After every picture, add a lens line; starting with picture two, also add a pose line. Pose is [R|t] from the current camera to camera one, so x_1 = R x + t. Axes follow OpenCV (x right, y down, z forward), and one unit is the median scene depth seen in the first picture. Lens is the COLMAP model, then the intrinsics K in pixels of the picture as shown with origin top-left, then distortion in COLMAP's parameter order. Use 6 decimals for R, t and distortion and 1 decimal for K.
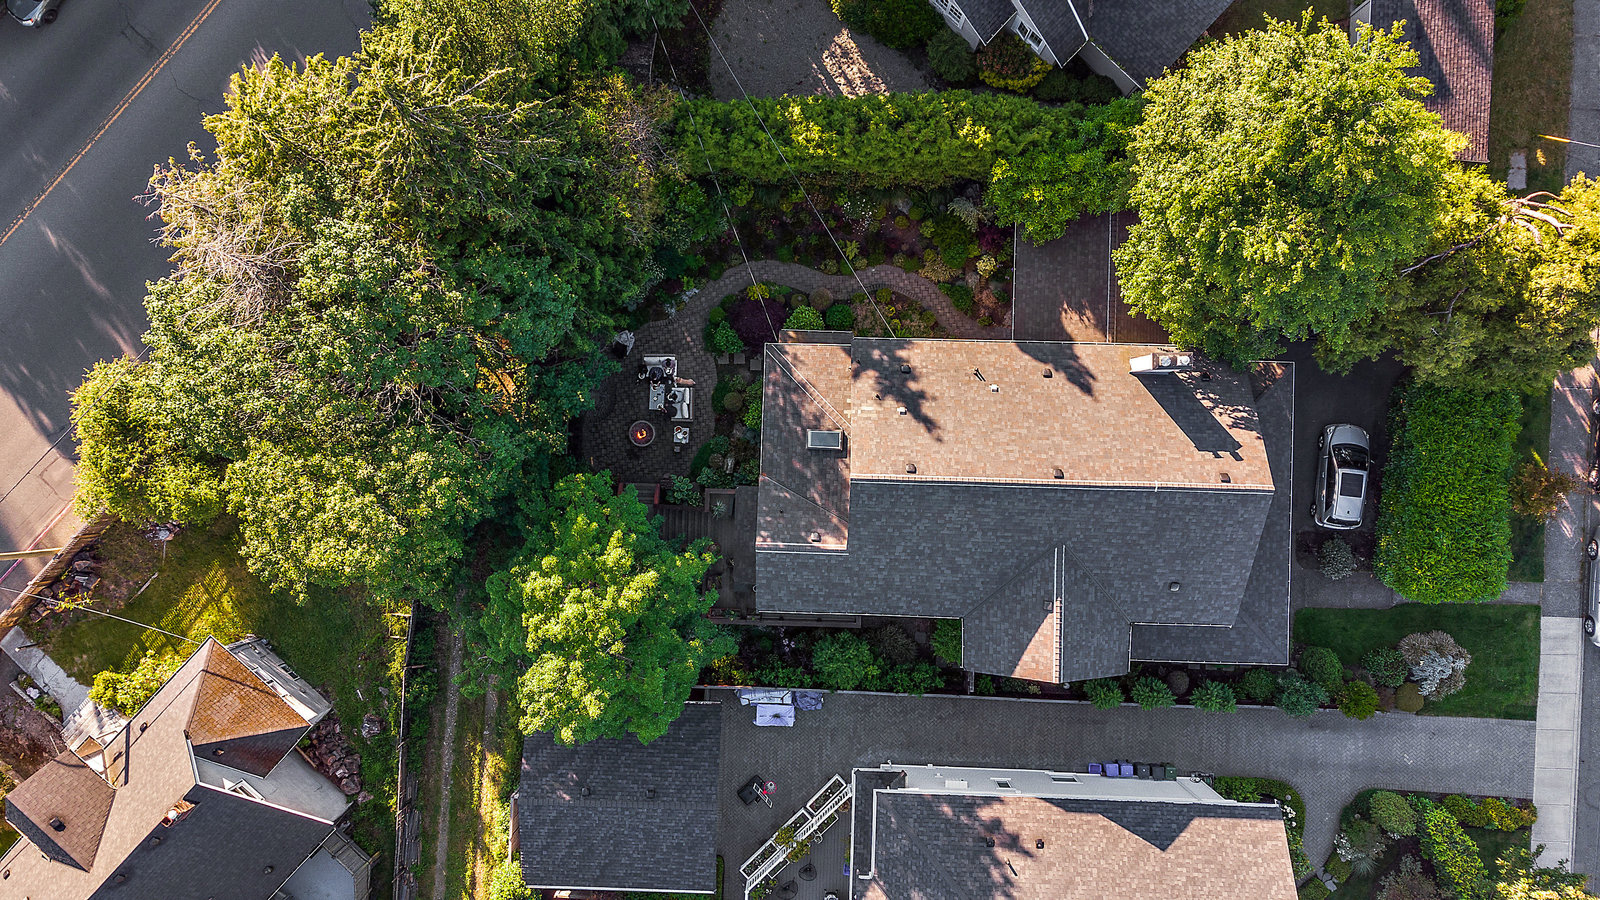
lens RADIAL K [[1164.9, 0, 796.5], [0, 1164.9, 458.1], [0, 0, 1]] dist [0.050786, 0.012310]
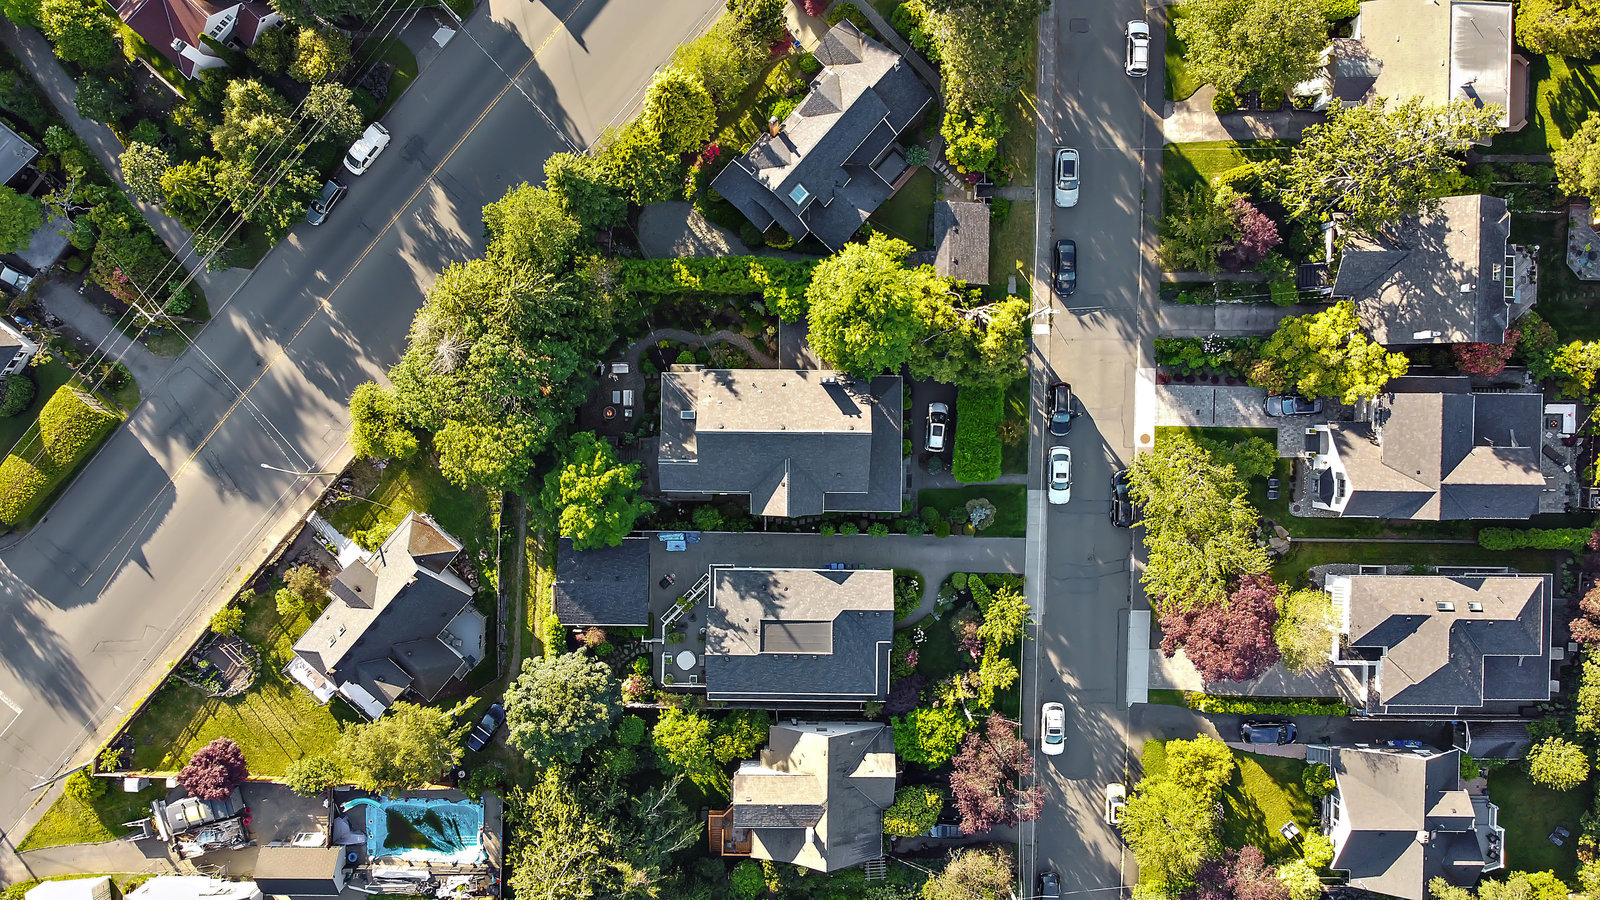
lens RADIAL K [[1179.6, 0, 799.4], [0, 1179.6, 442.2], [0, 0, 1]] dist [0.024896, -0.002665]
pose [[0.999719, -0.018985, 0.014164, 0.190724], [0.018729, 0.999663, 0.017989, -0.000072], [-0.014501, -0.017719, 0.999738, -1.210031]]
